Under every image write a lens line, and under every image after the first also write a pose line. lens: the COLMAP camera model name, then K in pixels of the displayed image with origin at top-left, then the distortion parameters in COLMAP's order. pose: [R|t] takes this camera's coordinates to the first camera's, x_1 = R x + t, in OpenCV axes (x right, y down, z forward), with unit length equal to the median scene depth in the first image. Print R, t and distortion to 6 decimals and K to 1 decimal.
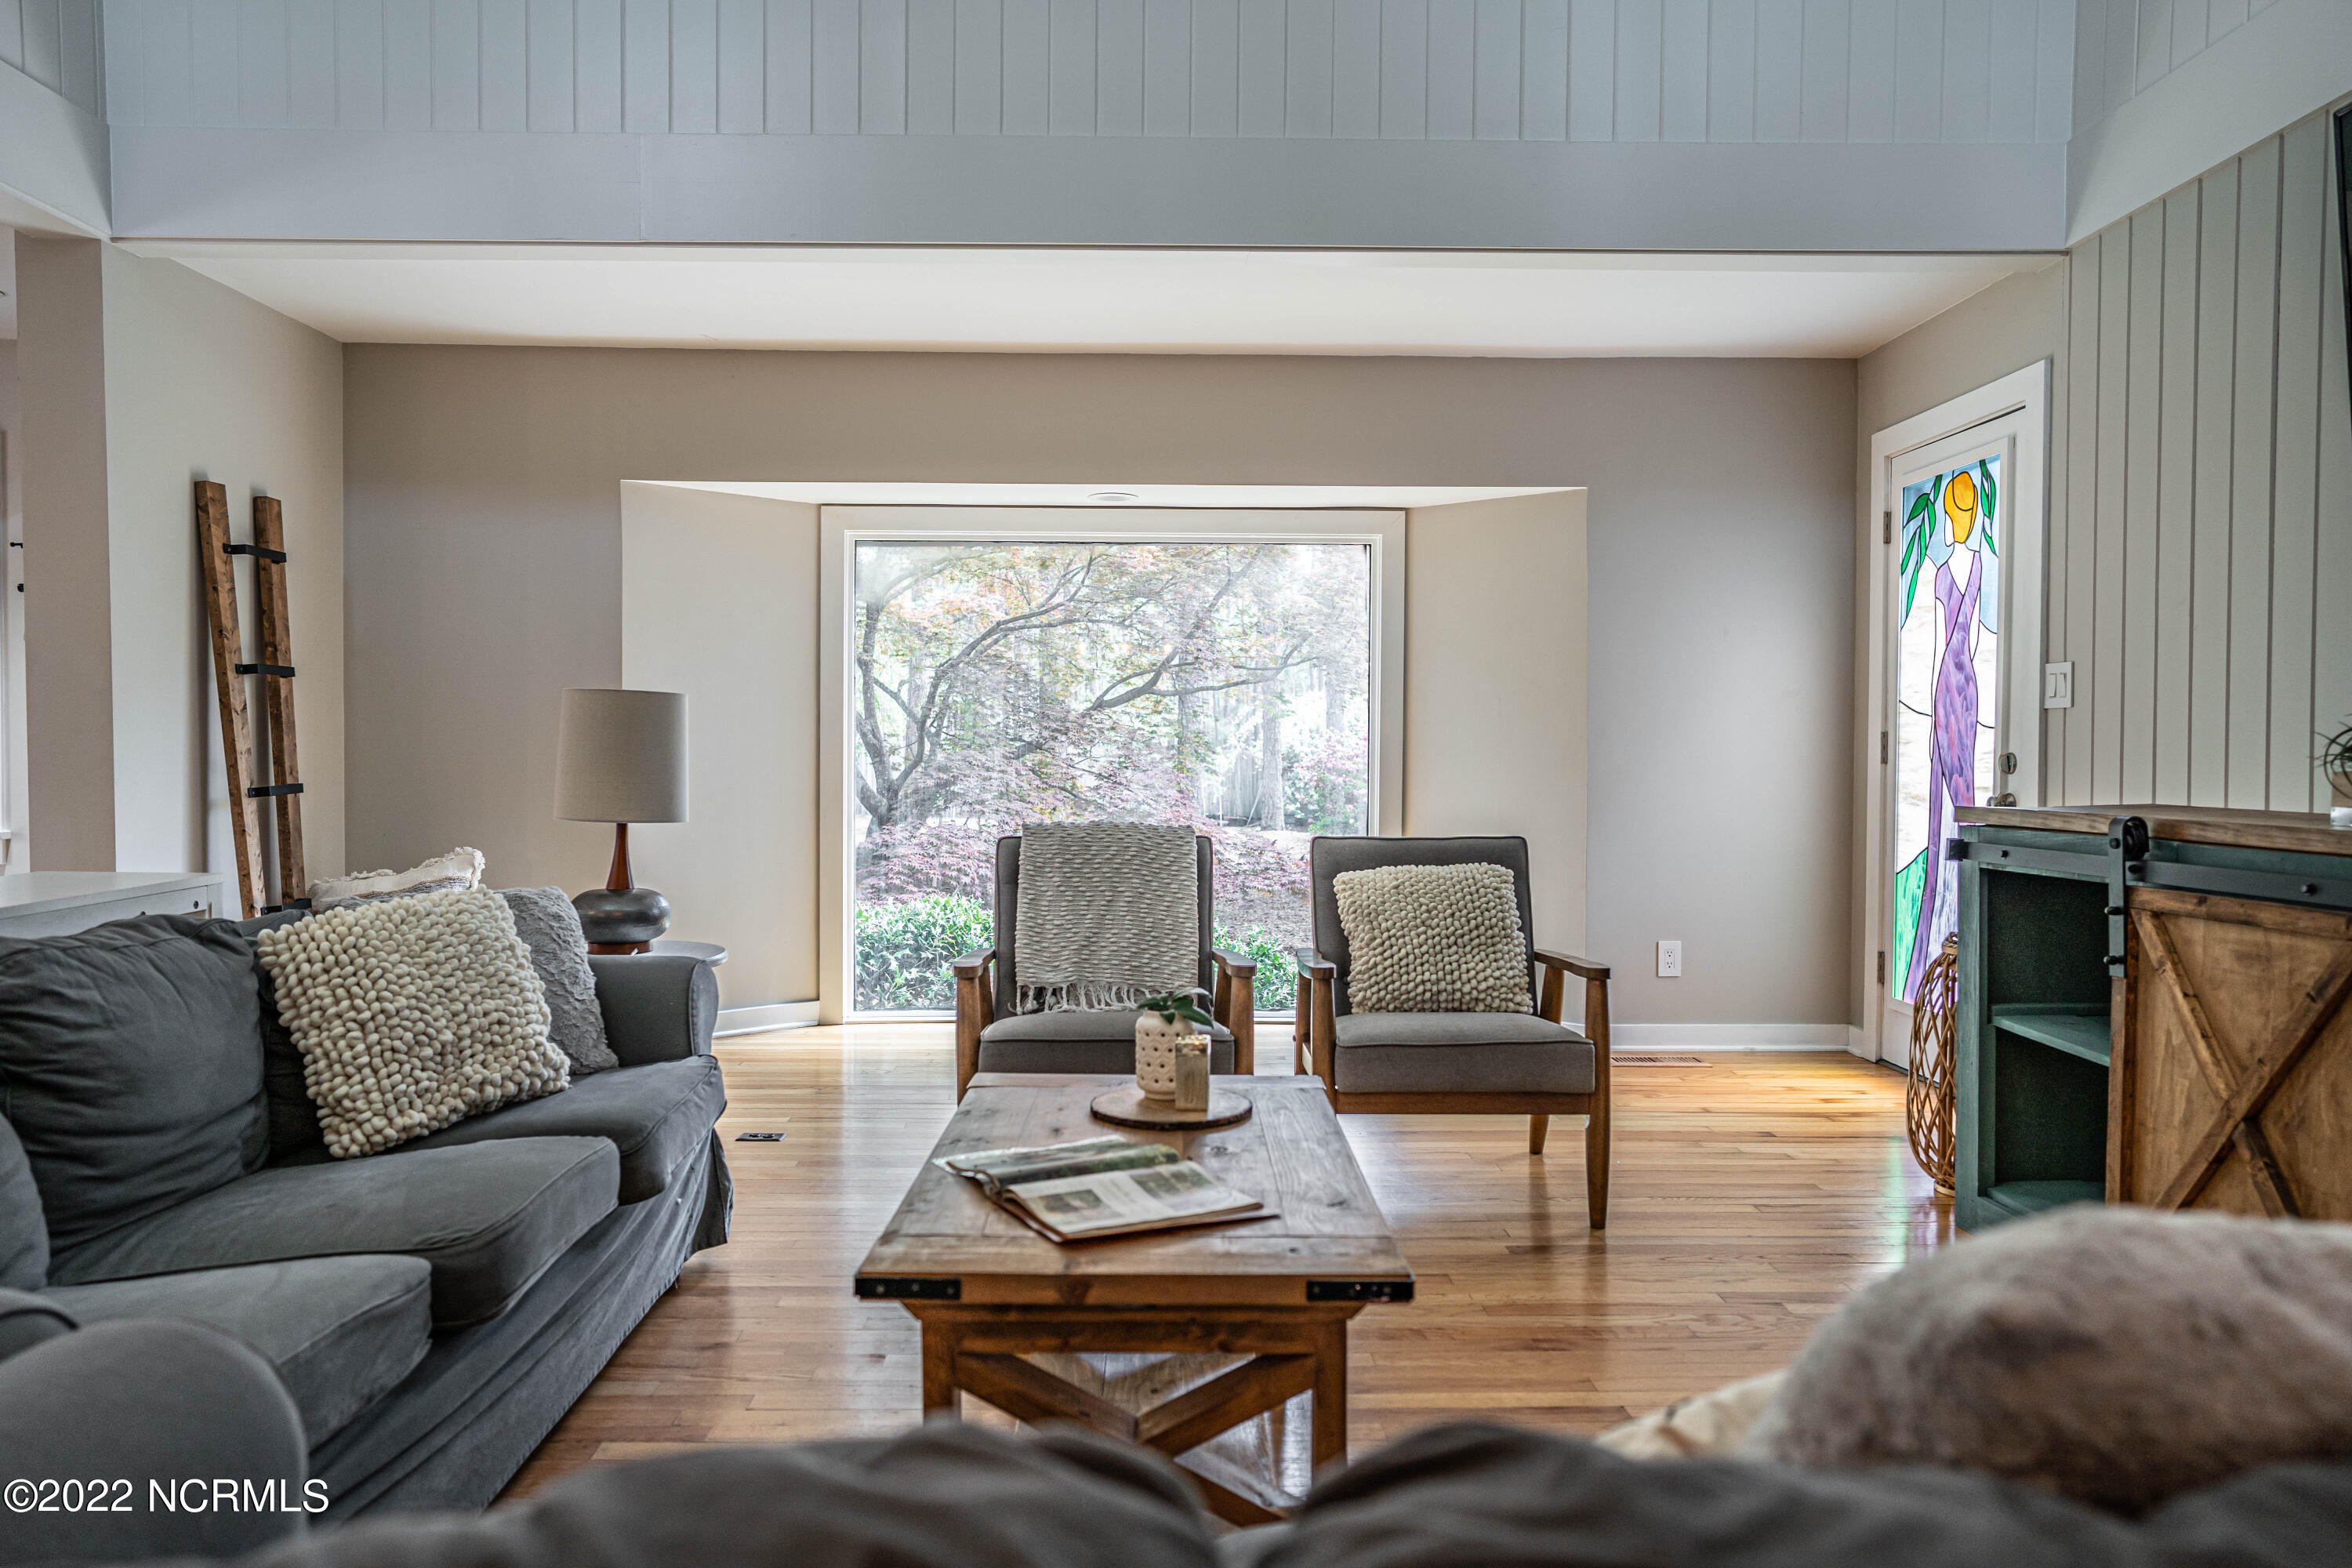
lens RADIAL K [[1564.5, 0, 1162.5], [0, 1564.5, 788.4], [0, 0, 1]] dist [-0.033611, 0.041077]
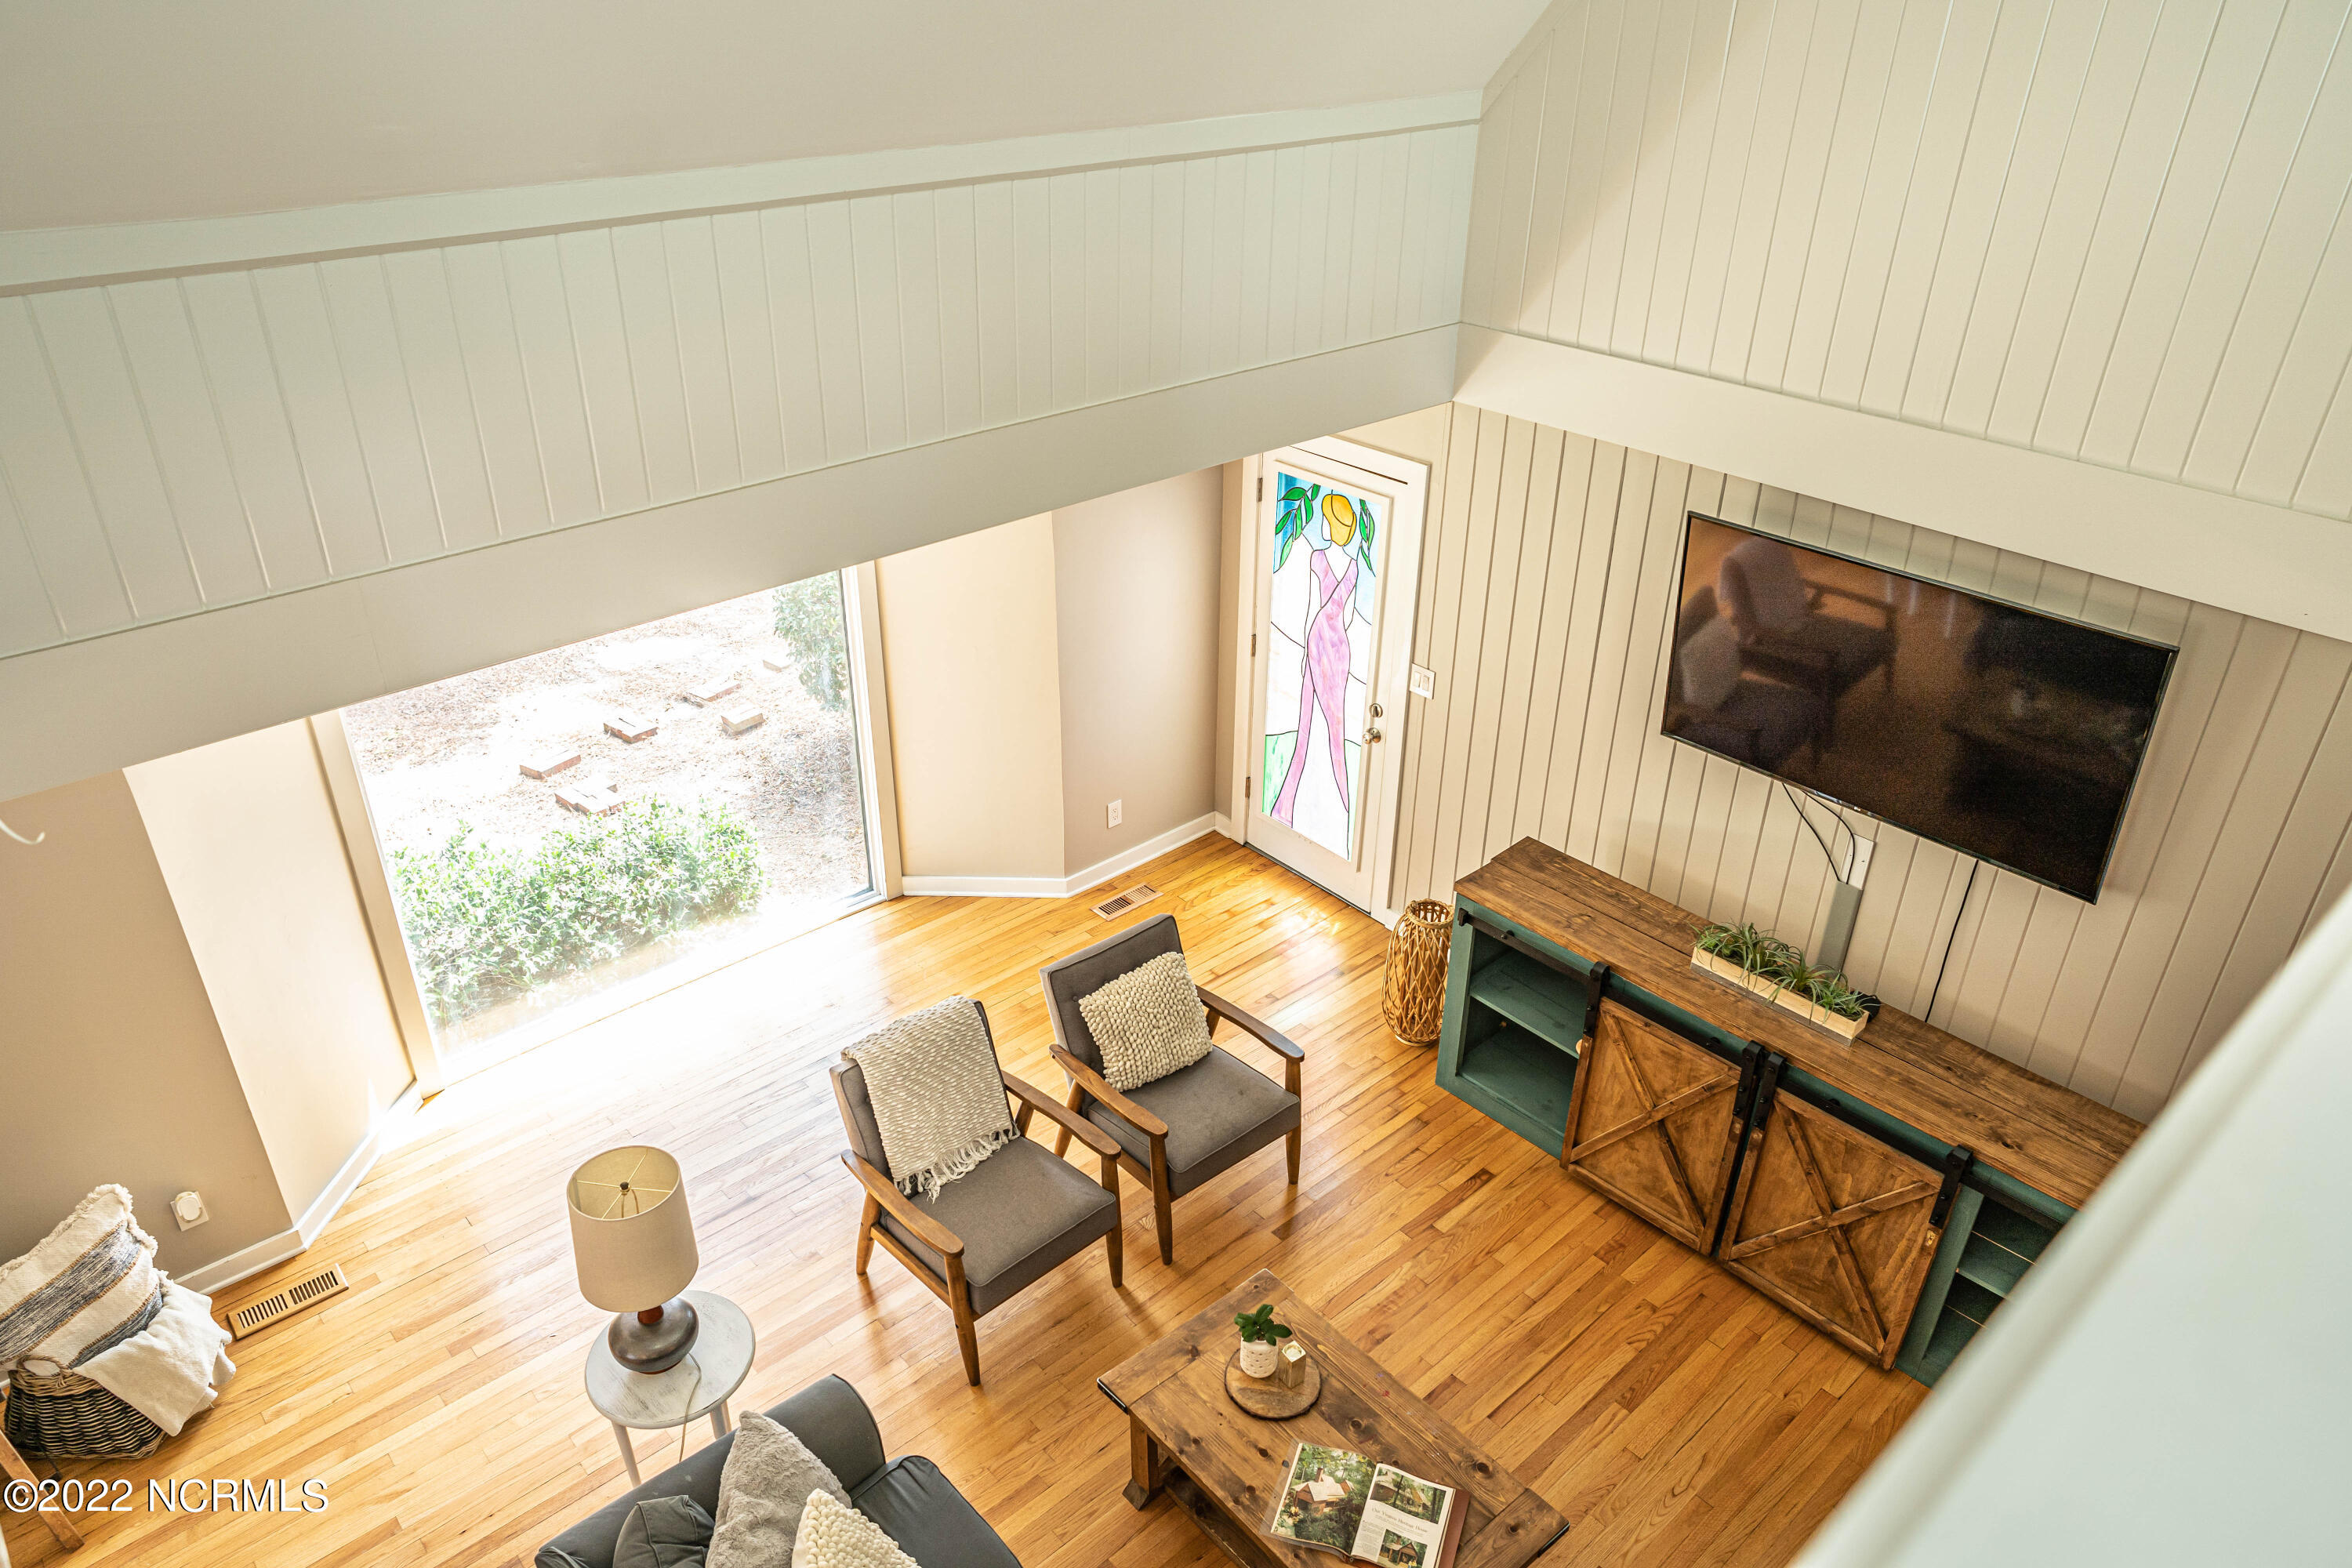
lens RADIAL K [[1564.5, 0, 1167.4], [0, 1564.5, 805.5], [0, 0, 1]] dist [-0.033611, 0.041077]
pose [[0.759543, -0.320763, 0.565867, -0.507403], [0.010505, 0.875888, 0.482400, -0.699334], [-0.650372, -0.360459, 0.668645, 0.109406]]
